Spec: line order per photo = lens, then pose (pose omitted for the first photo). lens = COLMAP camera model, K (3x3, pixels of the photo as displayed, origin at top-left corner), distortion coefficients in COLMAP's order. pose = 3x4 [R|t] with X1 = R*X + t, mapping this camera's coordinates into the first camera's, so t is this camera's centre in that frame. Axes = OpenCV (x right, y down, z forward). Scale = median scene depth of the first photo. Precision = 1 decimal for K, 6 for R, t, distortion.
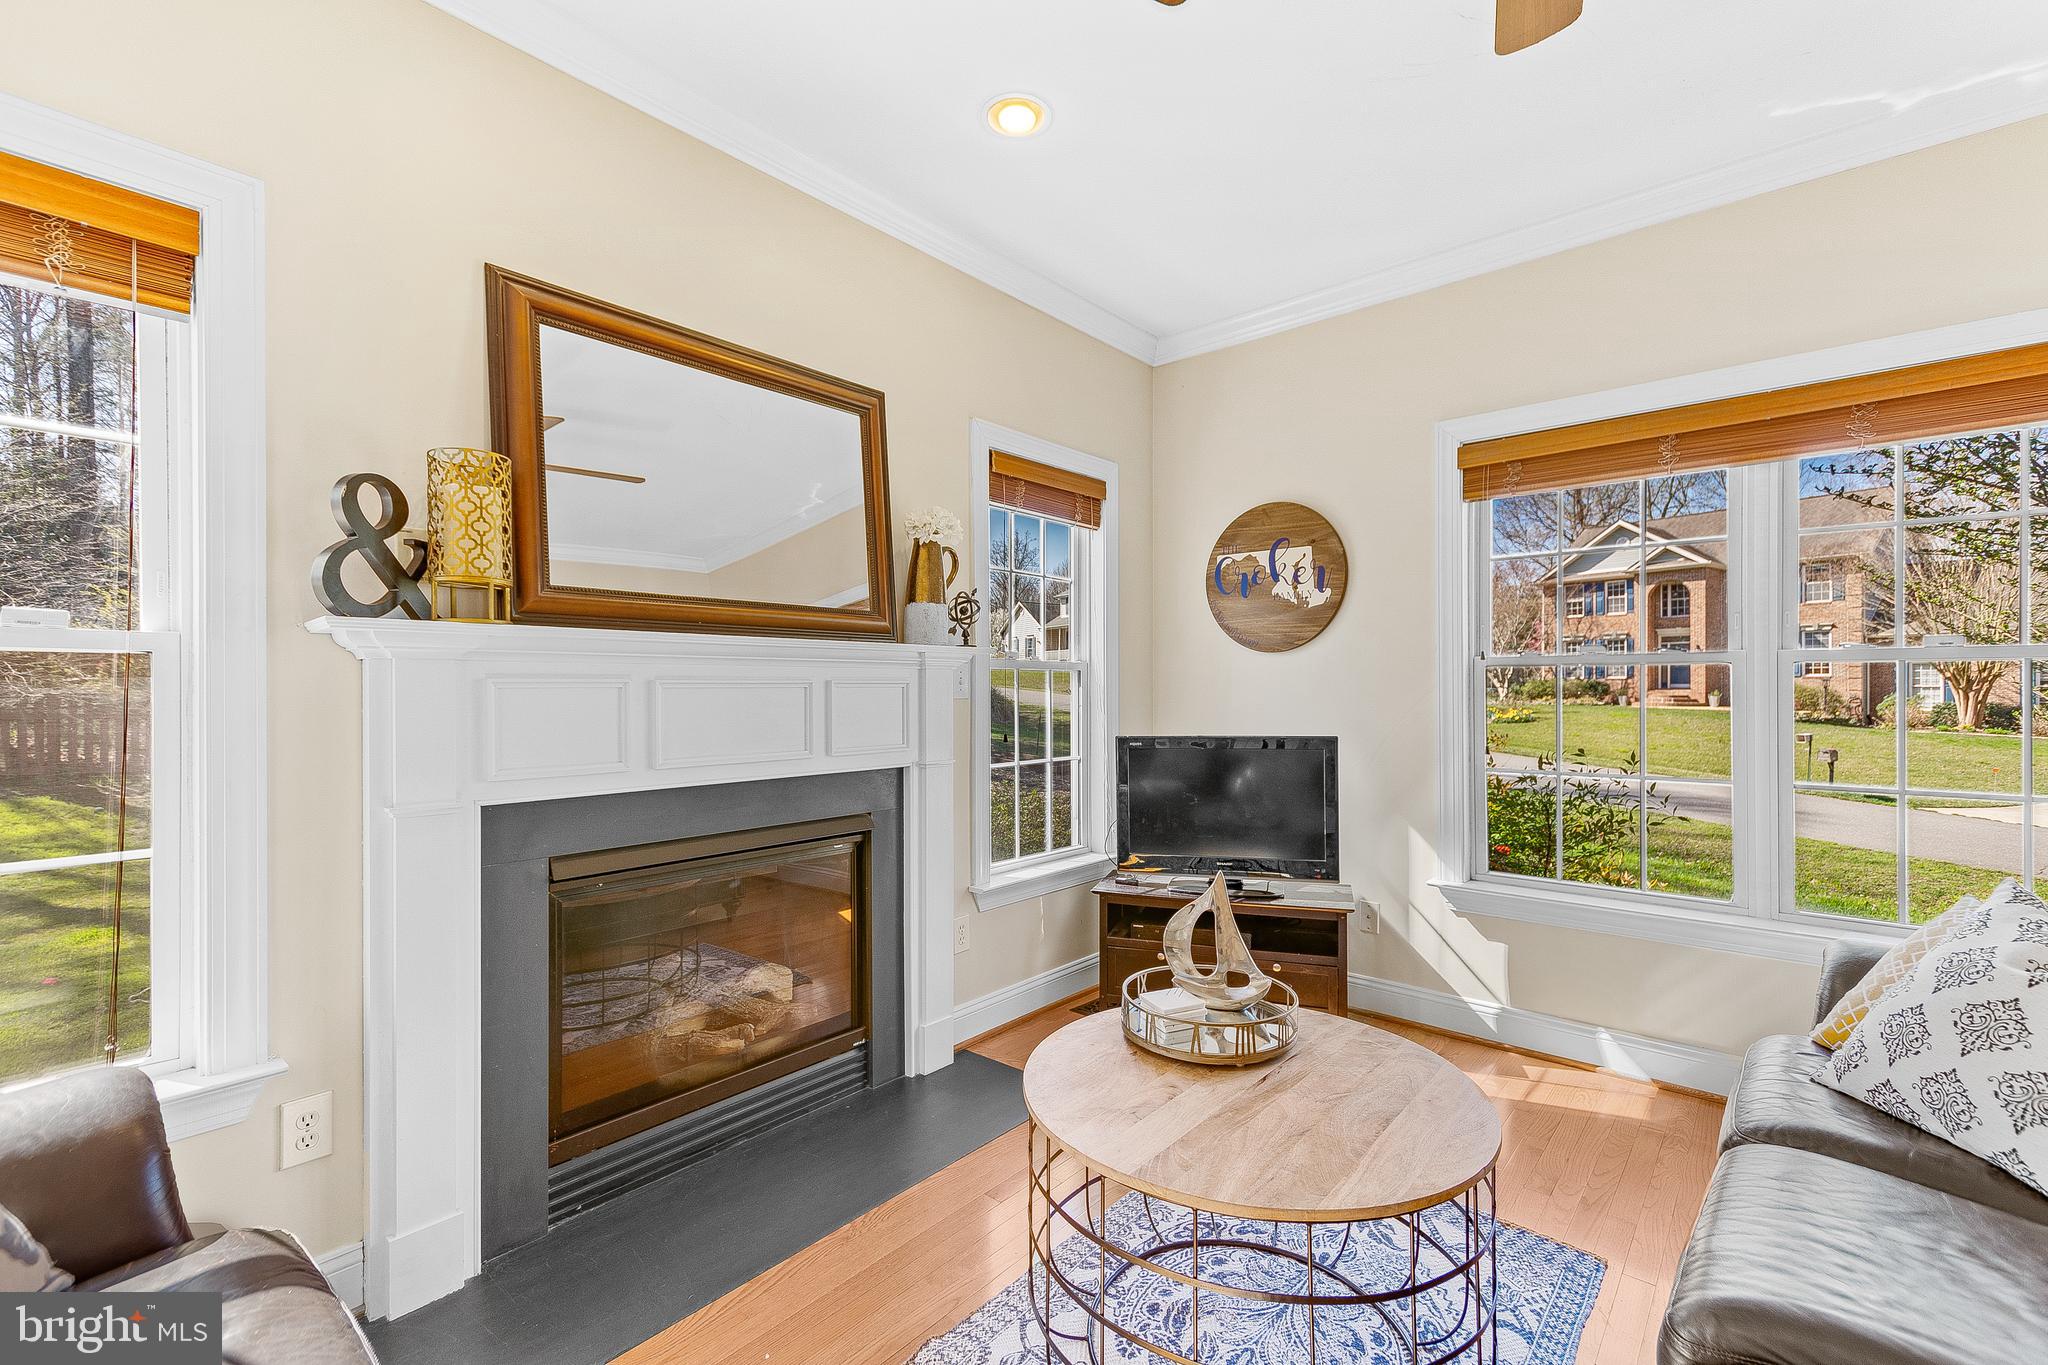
lens RADIAL K [[881.8, 0, 1030.6], [0, 881.8, 692.3], [0, 0, 1]] dist [0.008440, -0.000411]
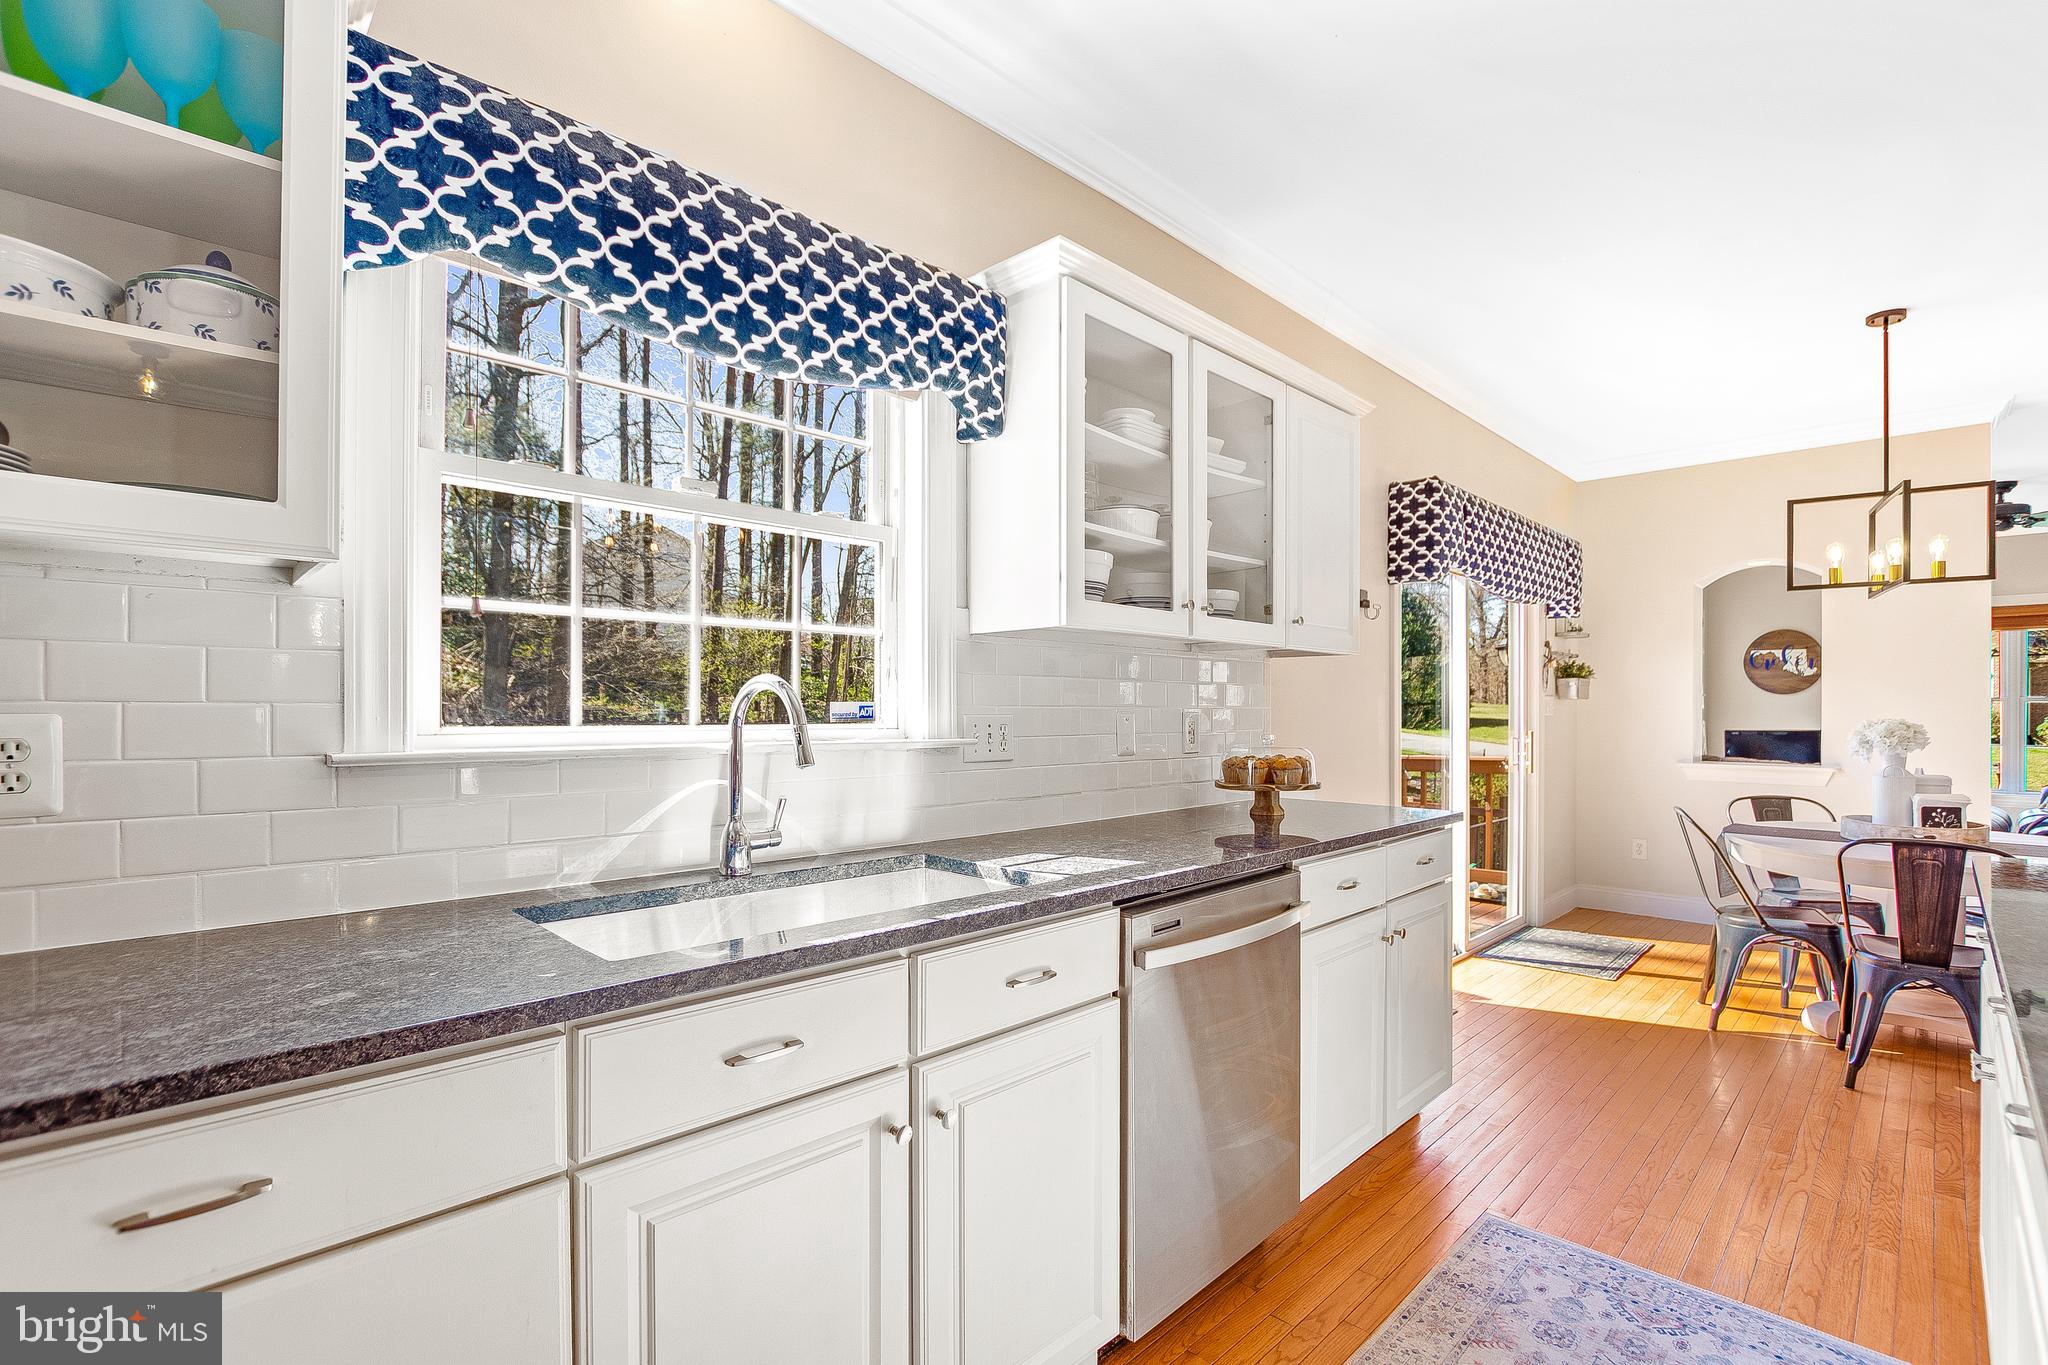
lens RADIAL K [[921.1, 0, 1040.1], [0, 921.1, 711.5], [0, 0, 1]] dist [-0.019853, 0.000249]
pose [[0.997233, 0.003588, -0.074259, -1.814443], [-0.003665, 0.999993, -0.000906, 0.009882], [0.074255, 0.001176, 0.997239, -1.842975]]
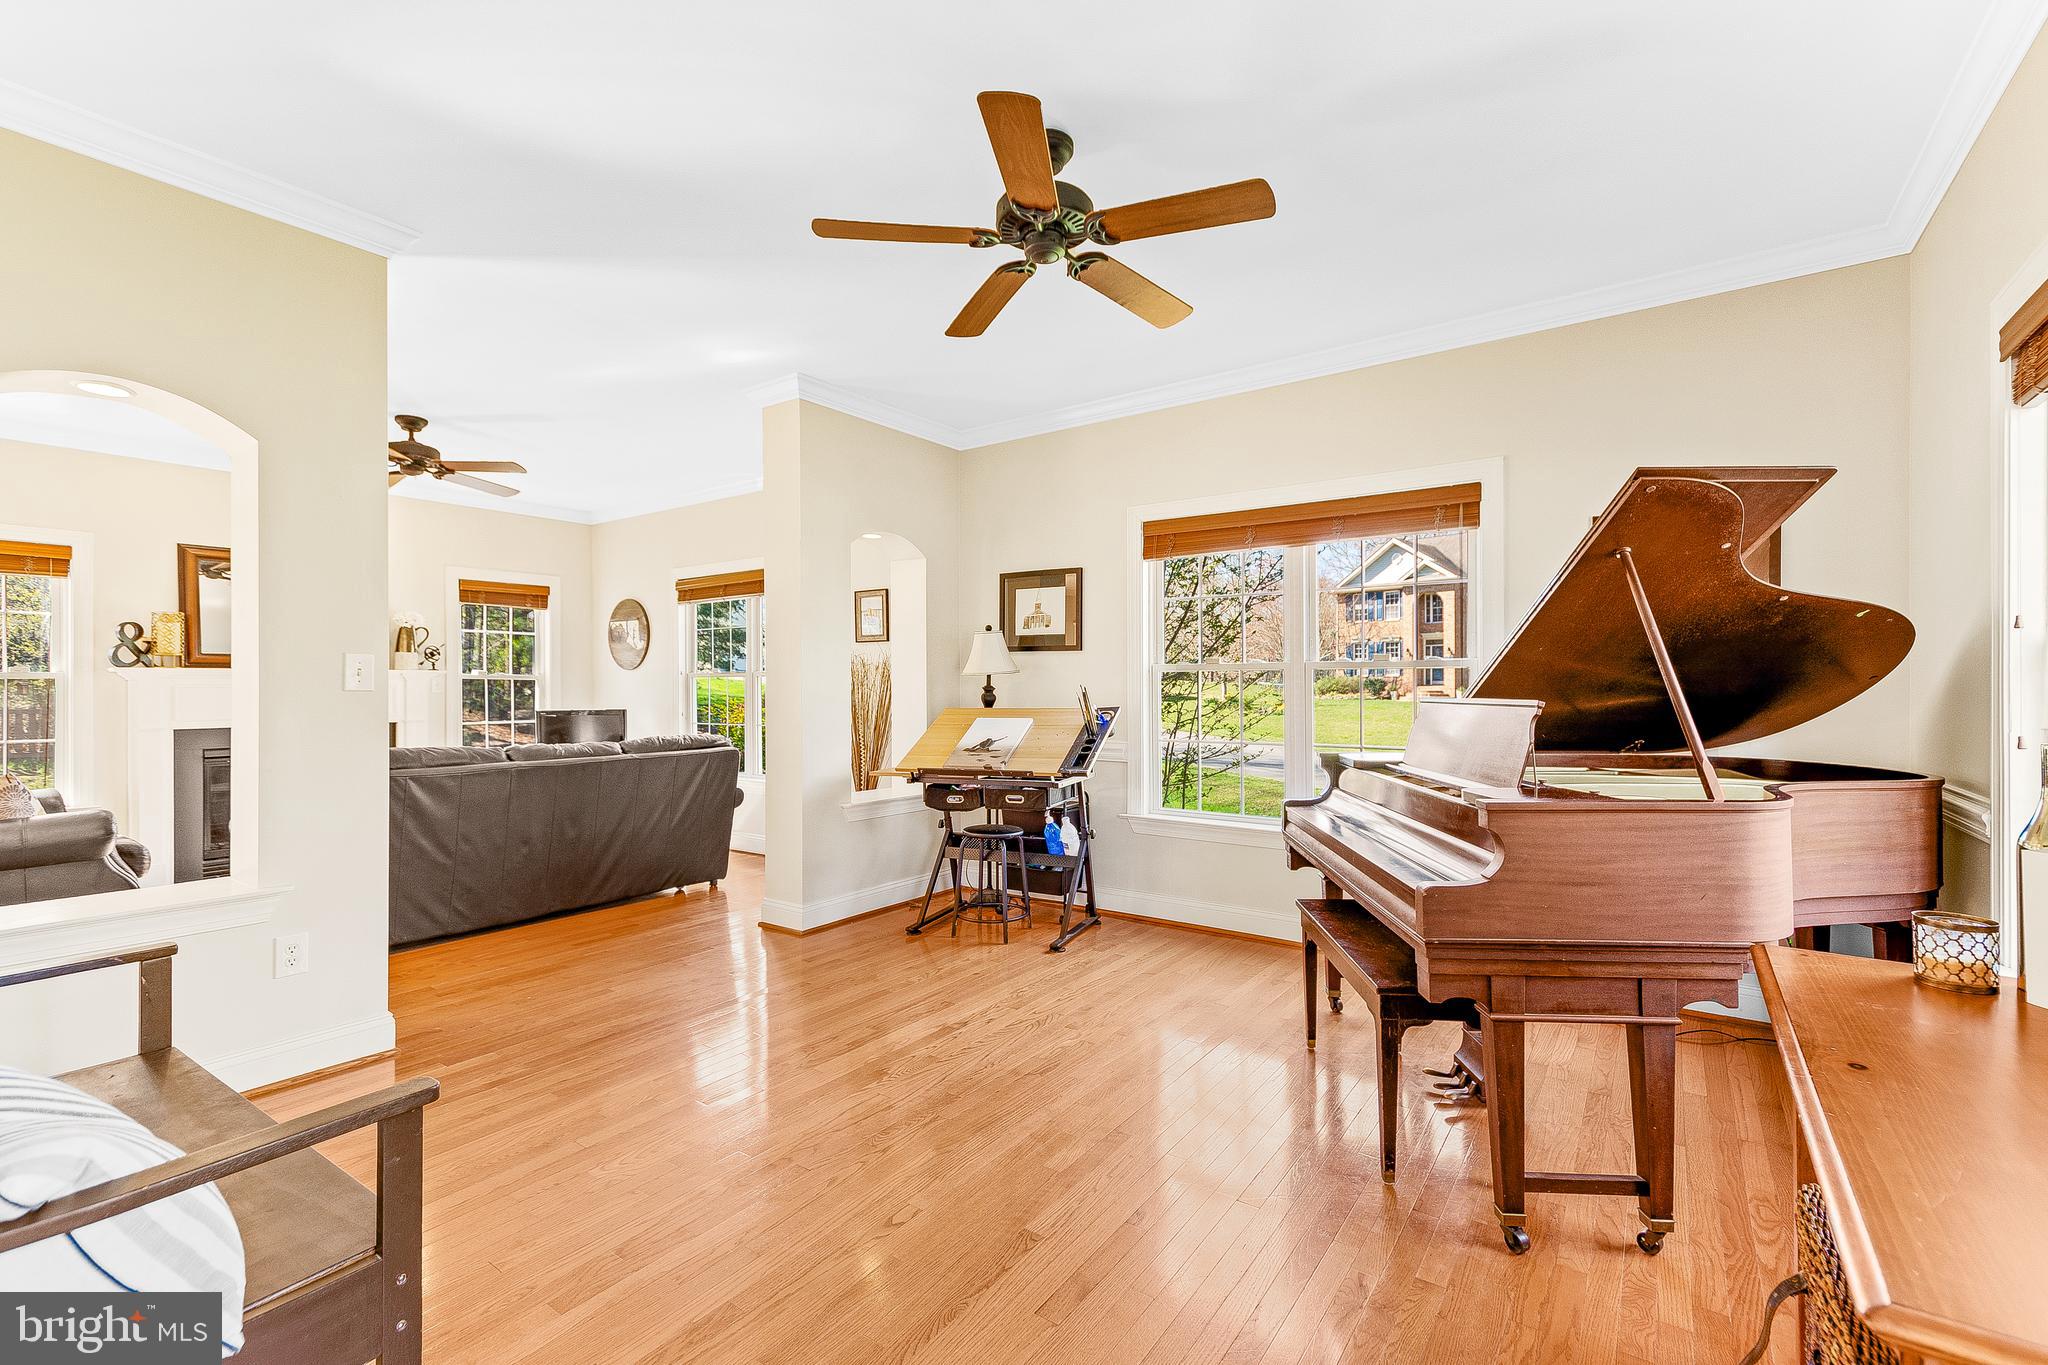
lens RADIAL K [[883.5, 0, 1024.0], [0, 883.5, 682.5], [0, 0, 1]] dist [0.010353, -0.000313]
pose [[0.996162, -0.001777, 0.087507, 1.256126], [0.002429, 0.999970, -0.007349, 0.000834], [-0.087491, 0.007534, 0.996137, -1.427022]]
